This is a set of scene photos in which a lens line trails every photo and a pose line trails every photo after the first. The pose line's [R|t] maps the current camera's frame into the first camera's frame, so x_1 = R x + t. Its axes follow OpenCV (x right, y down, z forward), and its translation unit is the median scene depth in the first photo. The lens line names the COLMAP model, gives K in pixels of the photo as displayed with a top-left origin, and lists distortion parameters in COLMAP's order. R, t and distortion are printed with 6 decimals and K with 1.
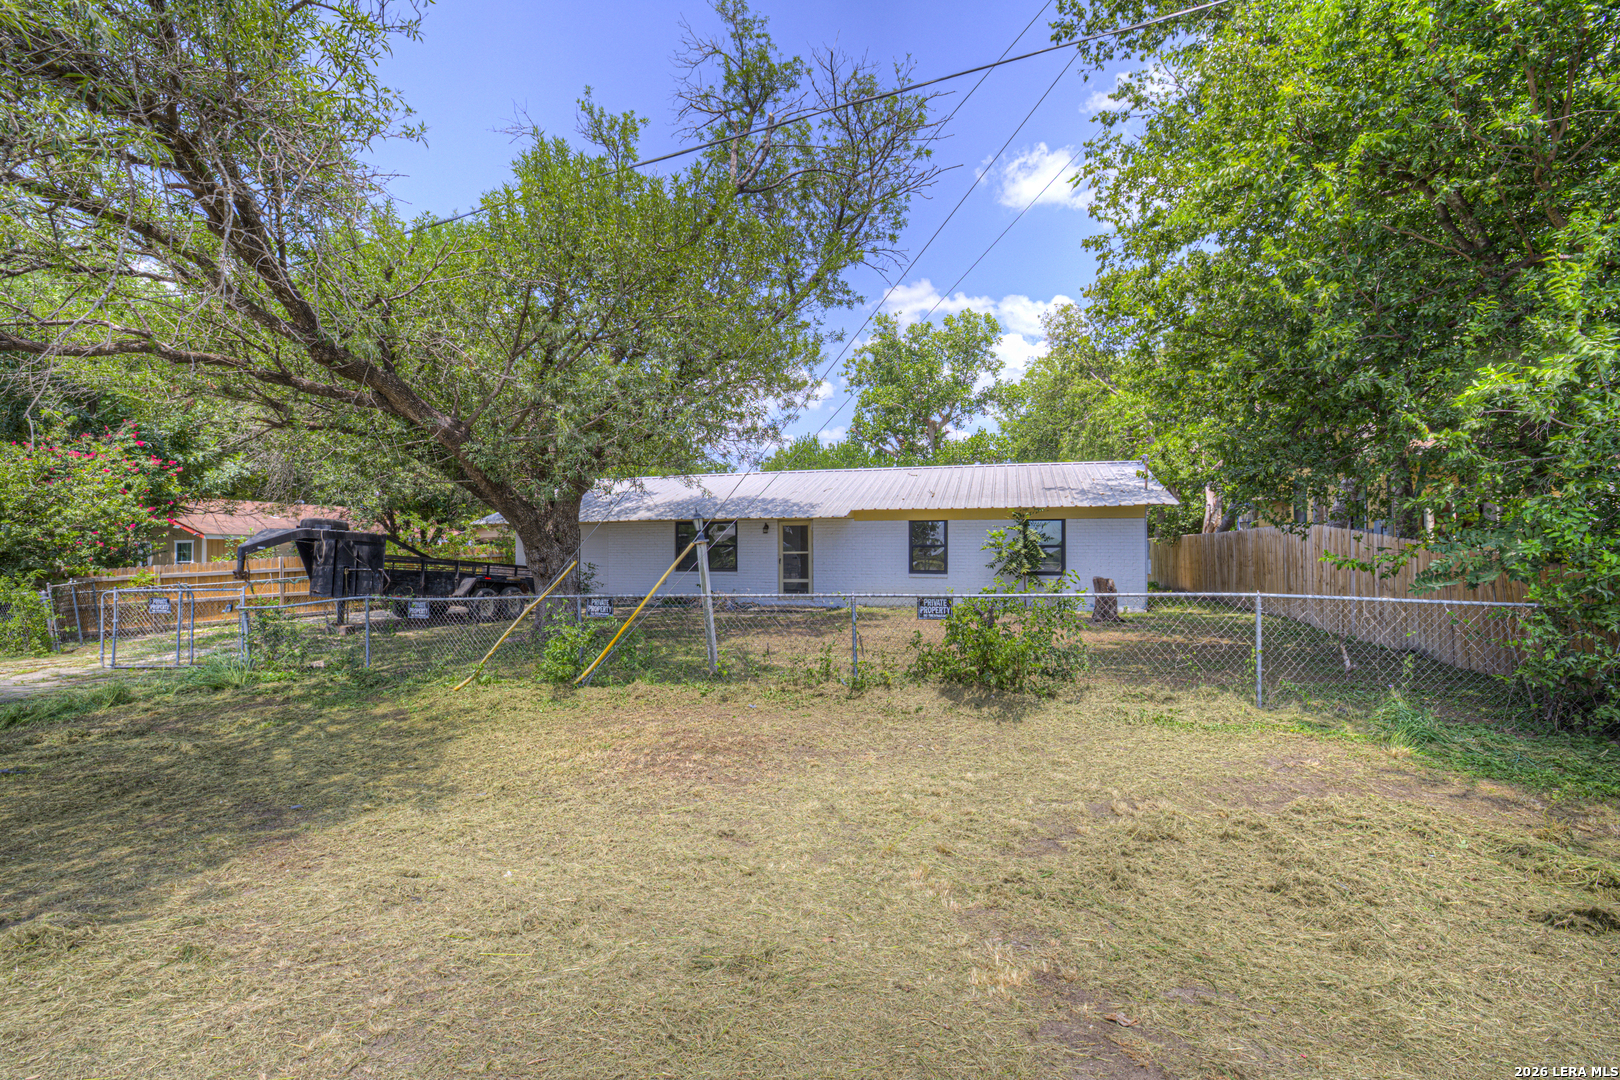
lens RADIAL K [[701.1, 0, 814.7], [0, 701.1, 548.8], [0, 0, 1]] dist [-0.021040, 0.001930]
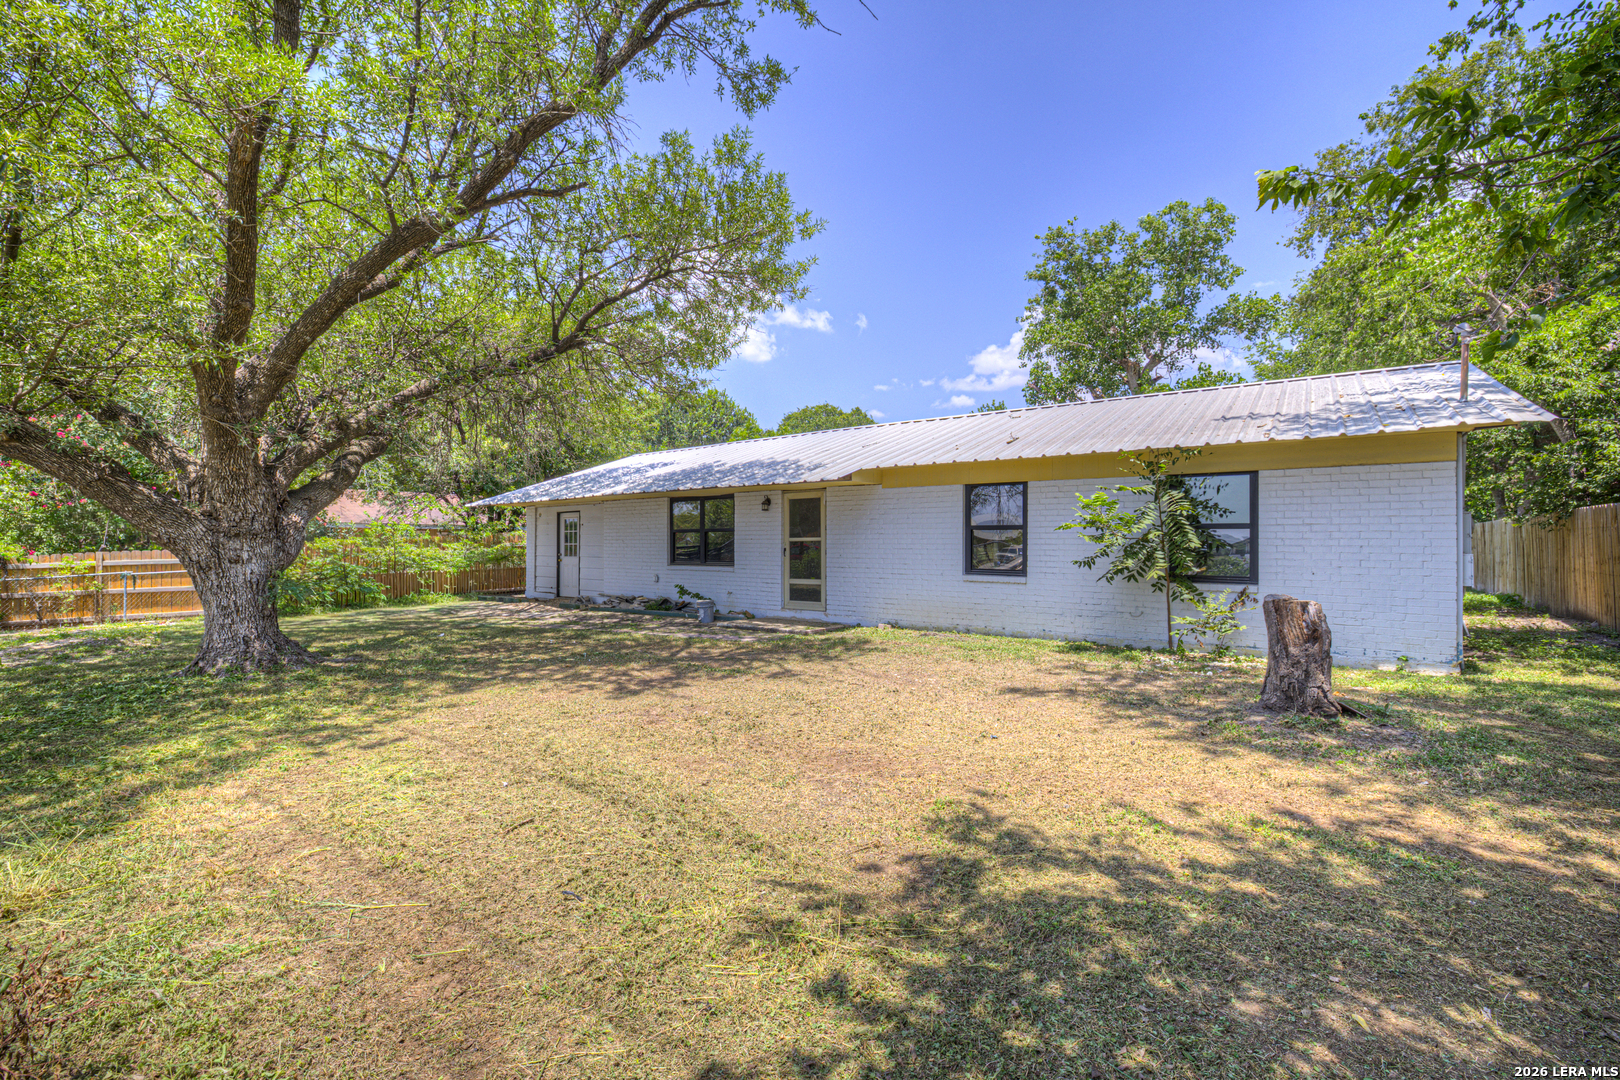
lens RADIAL K [[701.1, 0, 810.6], [0, 701.1, 529.5], [0, 0, 1]] dist [-0.021040, 0.001930]
pose [[0.932958, -0.002742, -0.359976, 0.137402], [-0.003752, 0.999843, -0.017340, 0.004801], [0.359966, 0.017528, 0.932801, 0.247191]]
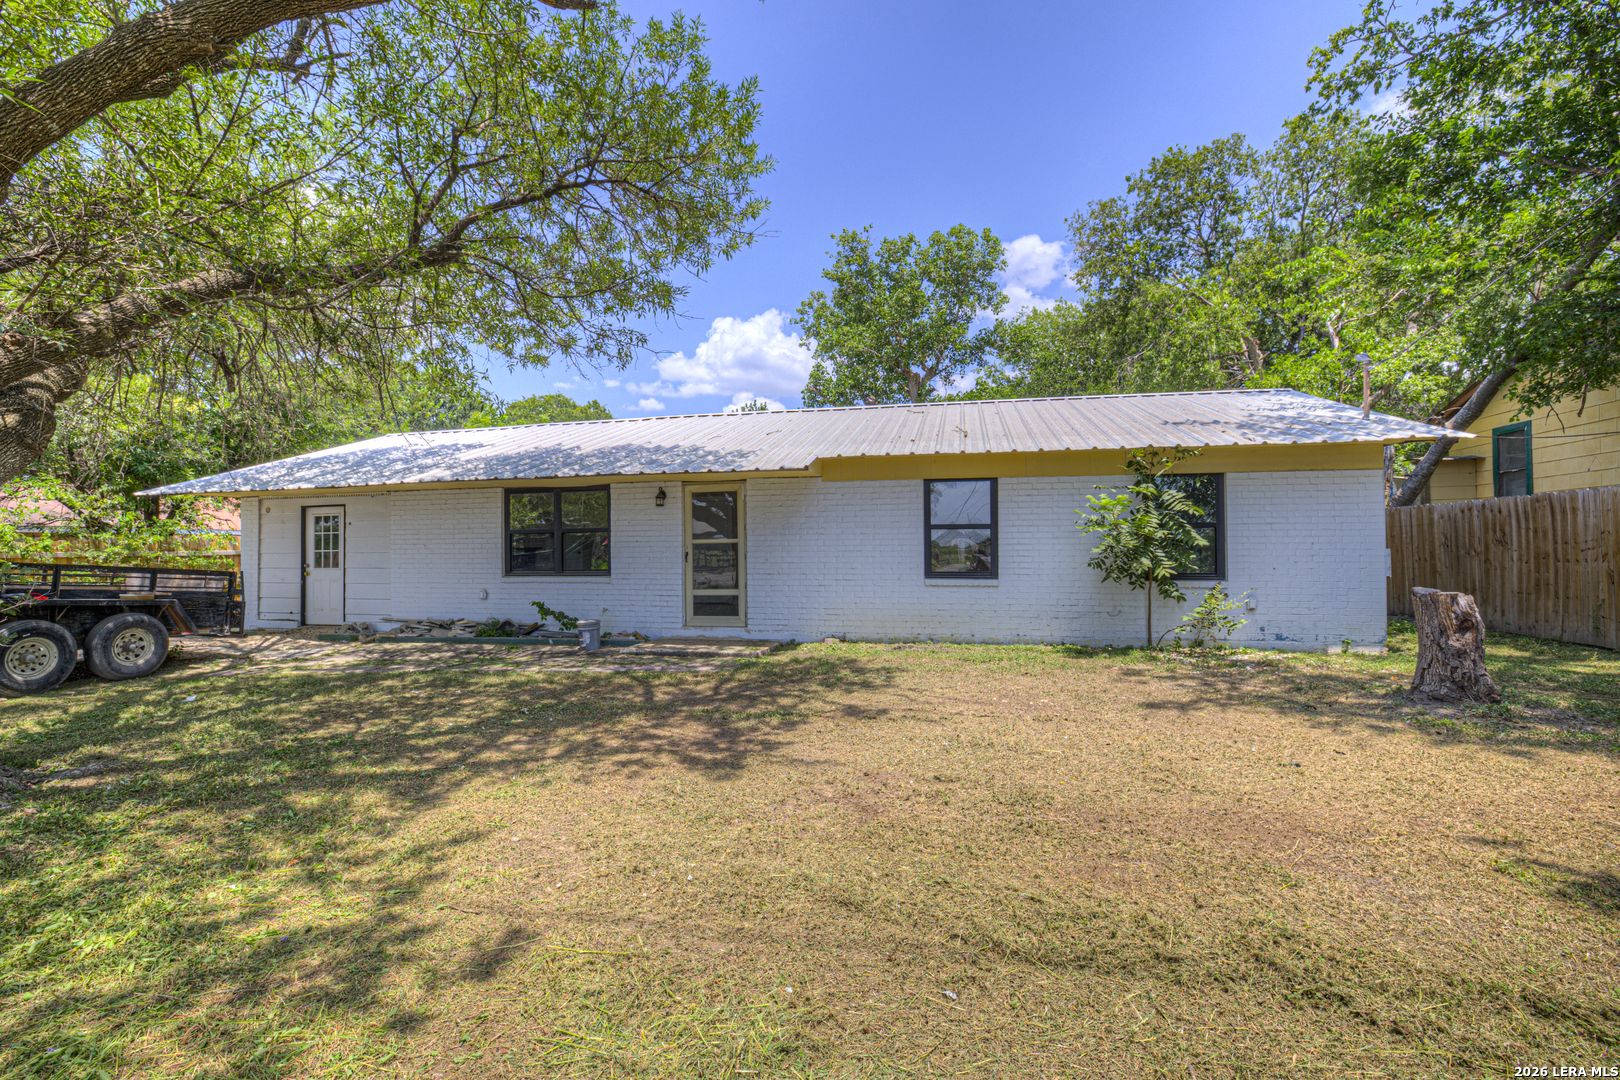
lens RADIAL K [[701.1, 0, 808.9], [0, 701.1, 545.2], [0, 0, 1]] dist [-0.021040, 0.001930]
pose [[0.998379, -0.005441, 0.056661, 0.010197], [0.005460, 0.999985, -0.000196, 0.005764], [-0.056659, 0.000505, 0.998393, 0.287390]]
